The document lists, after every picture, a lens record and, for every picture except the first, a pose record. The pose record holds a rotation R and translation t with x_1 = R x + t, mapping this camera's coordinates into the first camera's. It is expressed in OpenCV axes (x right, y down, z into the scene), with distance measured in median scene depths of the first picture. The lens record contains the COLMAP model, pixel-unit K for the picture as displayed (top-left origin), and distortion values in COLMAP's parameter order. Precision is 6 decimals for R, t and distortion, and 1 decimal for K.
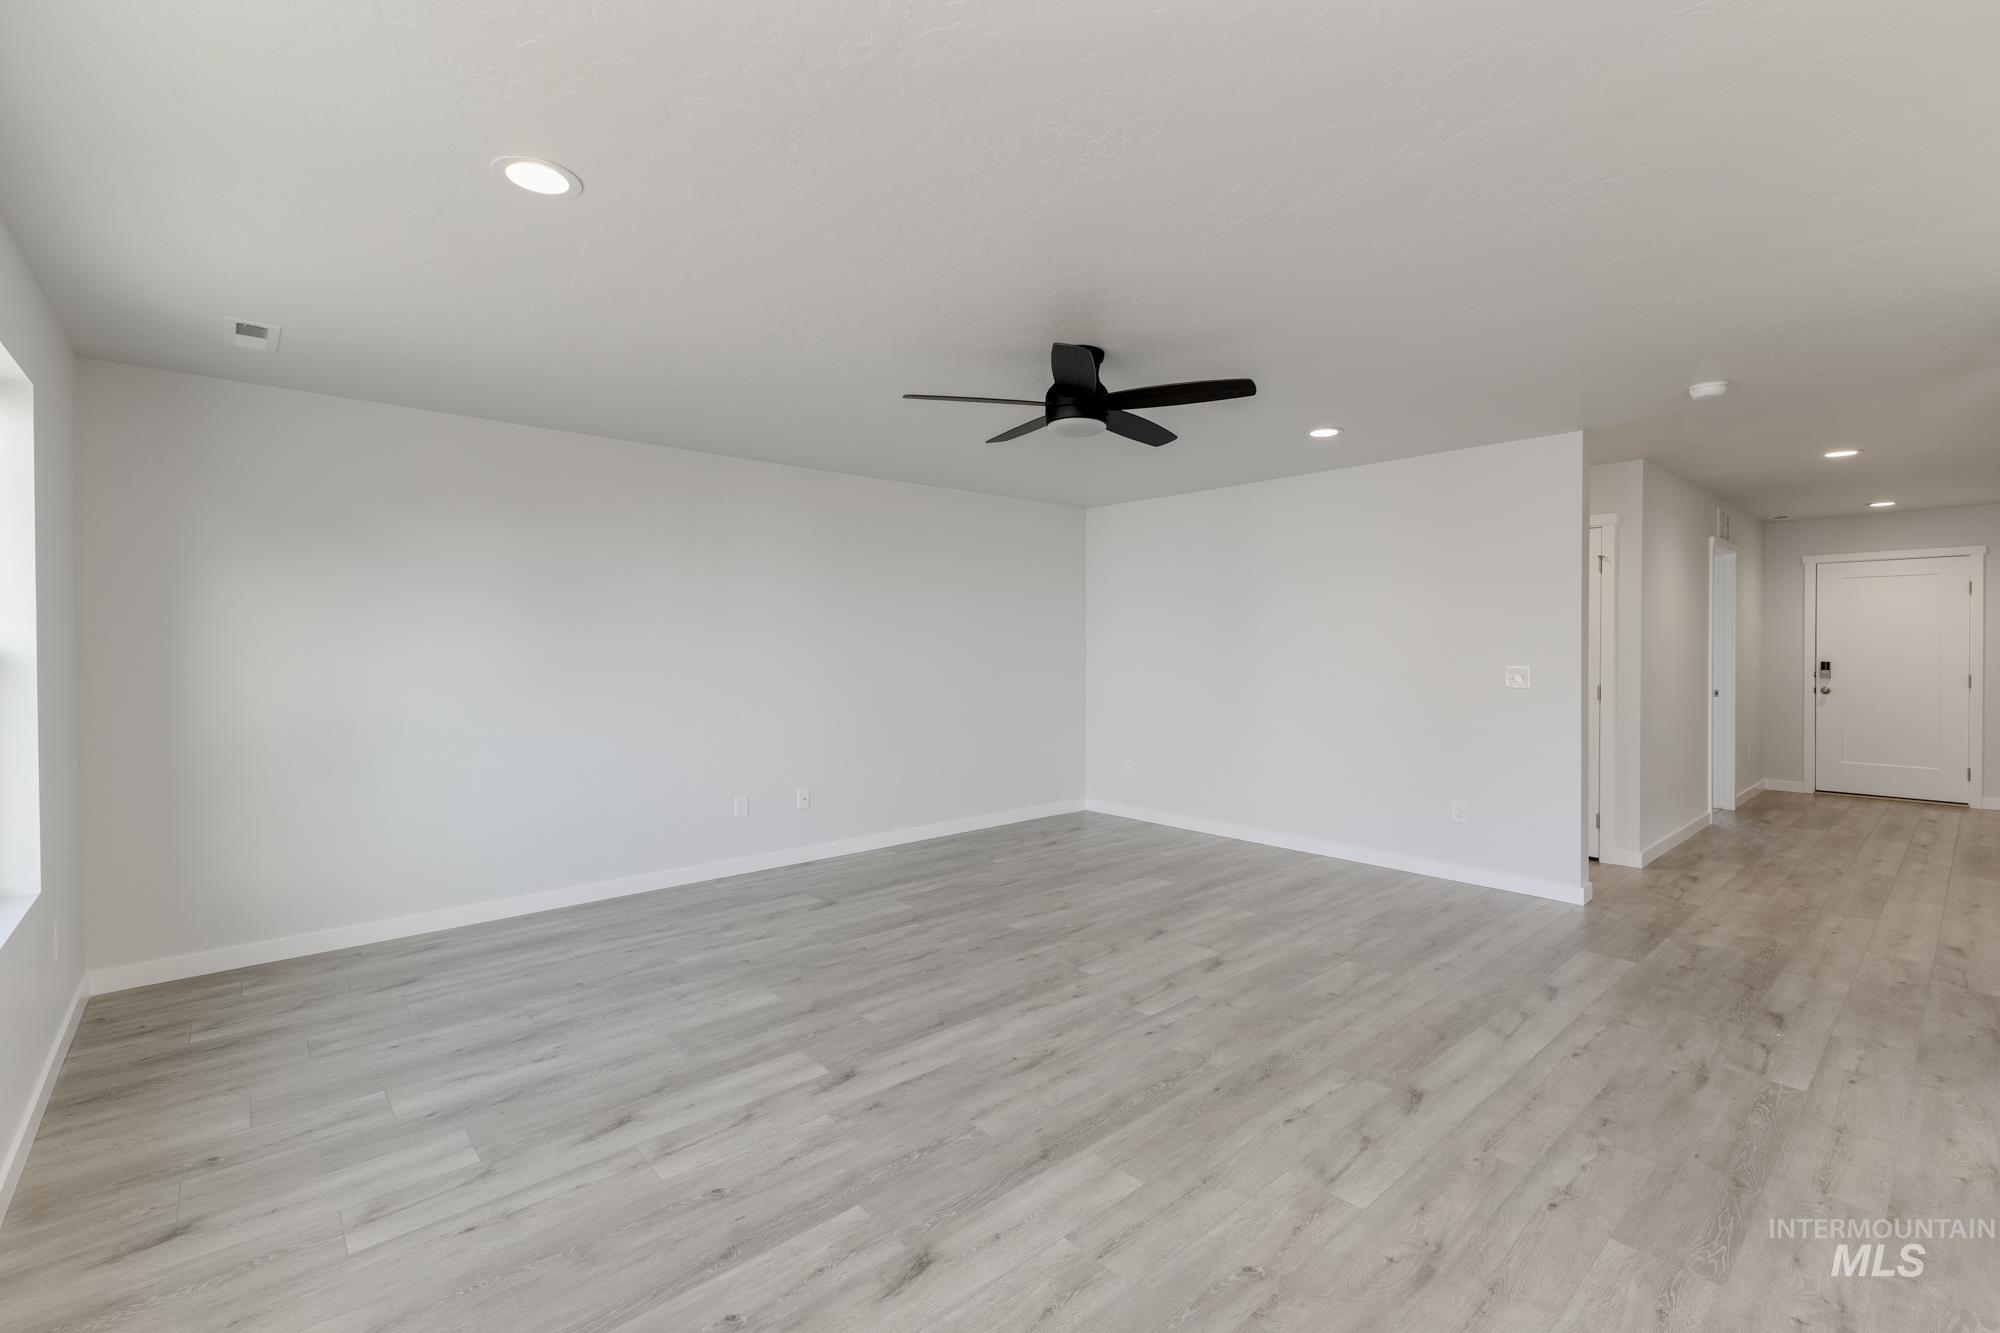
lens RADIAL K [[896.0, 0, 997.2], [0, 896.0, 653.4], [0, 0, 1]] dist [0.017447, 0.000634]
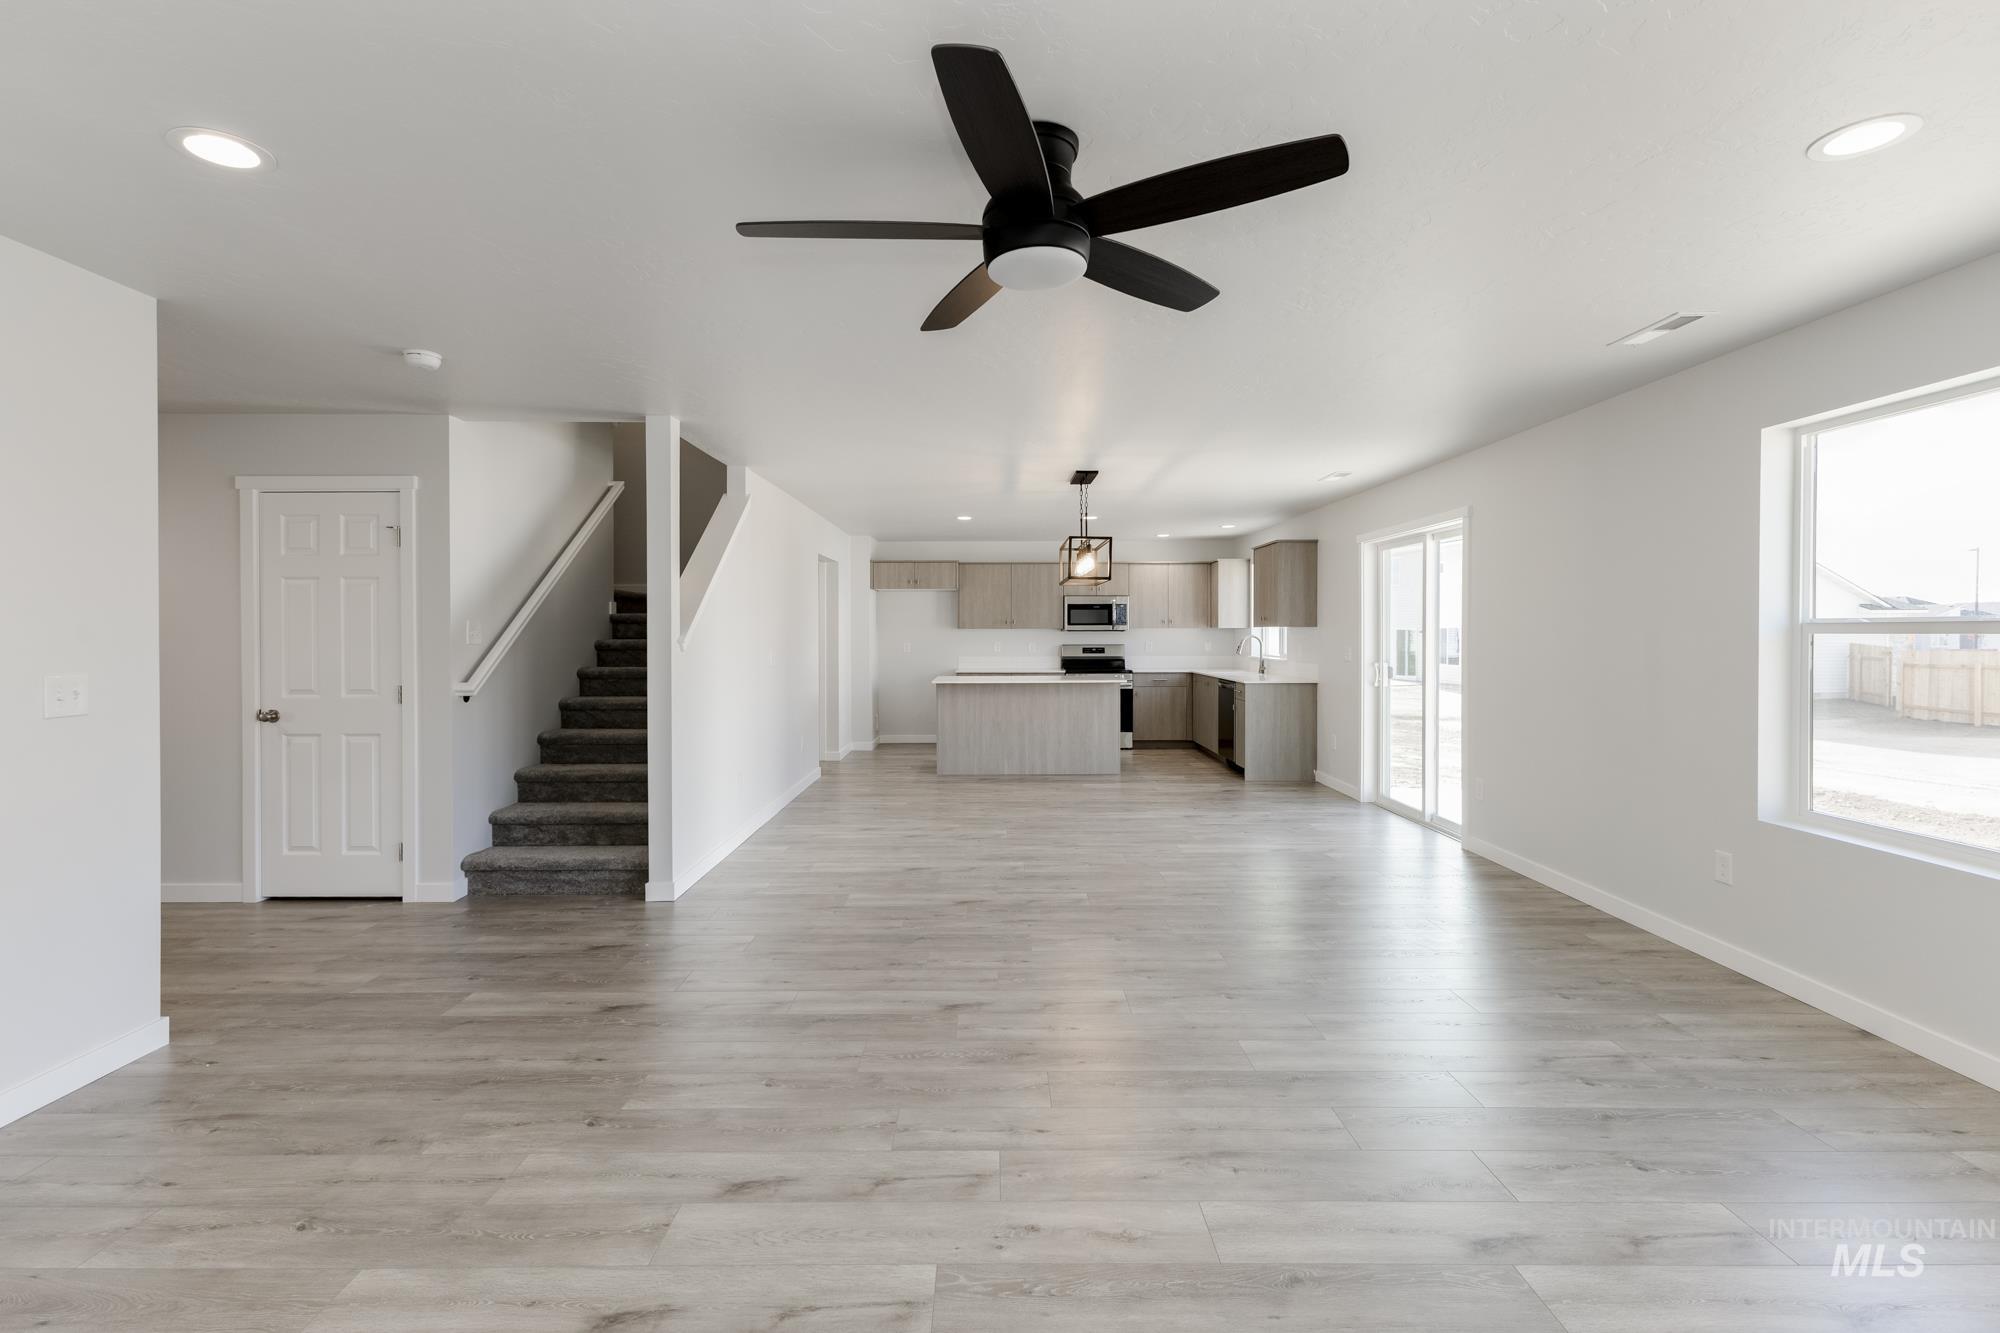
lens RADIAL K [[896.0, 0, 972.7], [0, 896.0, 648.6], [0, 0, 1]] dist [0.017447, 0.000634]
pose [[-0.750067, -0.007551, 0.661319, -0.299922], [0.007992, 0.999758, 0.020479, -0.013914], [-0.661314, 0.020645, -0.749825, 1.611628]]
